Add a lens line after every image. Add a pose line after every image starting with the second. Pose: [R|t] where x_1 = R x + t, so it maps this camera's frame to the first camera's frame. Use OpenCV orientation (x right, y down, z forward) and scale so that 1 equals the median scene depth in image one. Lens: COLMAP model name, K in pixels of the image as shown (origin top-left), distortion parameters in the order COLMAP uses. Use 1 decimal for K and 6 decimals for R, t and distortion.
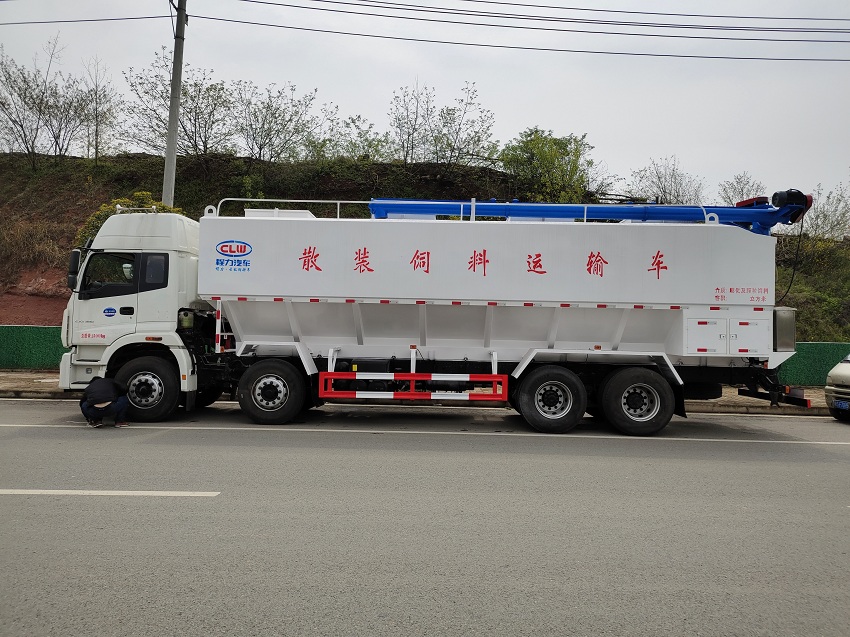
lens RADIAL K [[644.9, 0, 426.4], [0, 644.9, 318.3], [0, 0, 1]] dist [0.040610, -0.010415]
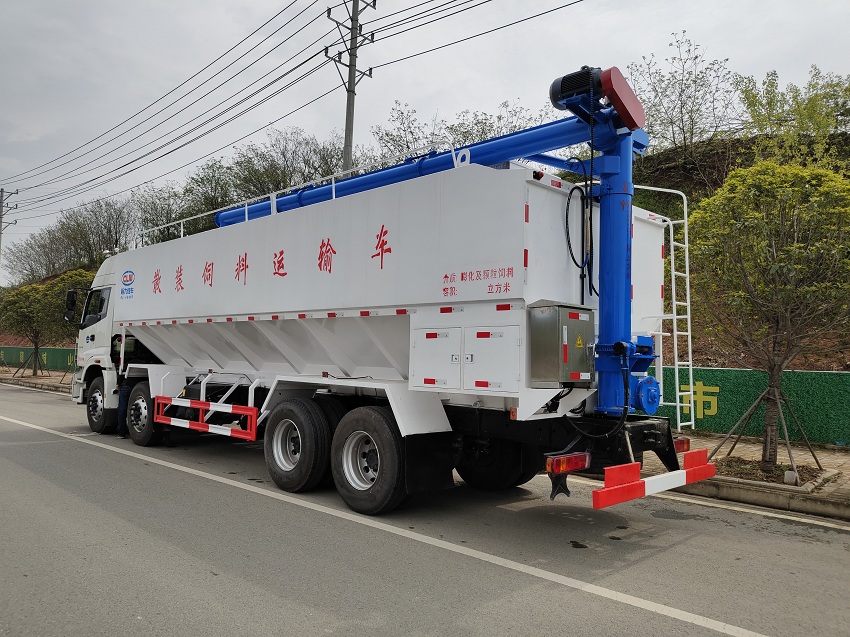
lens RADIAL K [[644.9, 0, 428.1], [0, 644.9, 316.8], [0, 0, 1]] dist [0.040610, -0.010415]
pose [[0.728146, -0.045116, -0.683936, 0.823401], [0.008136, 0.998330, -0.057192, 0.023669], [0.685374, 0.036080, 0.727297, 0.566908]]
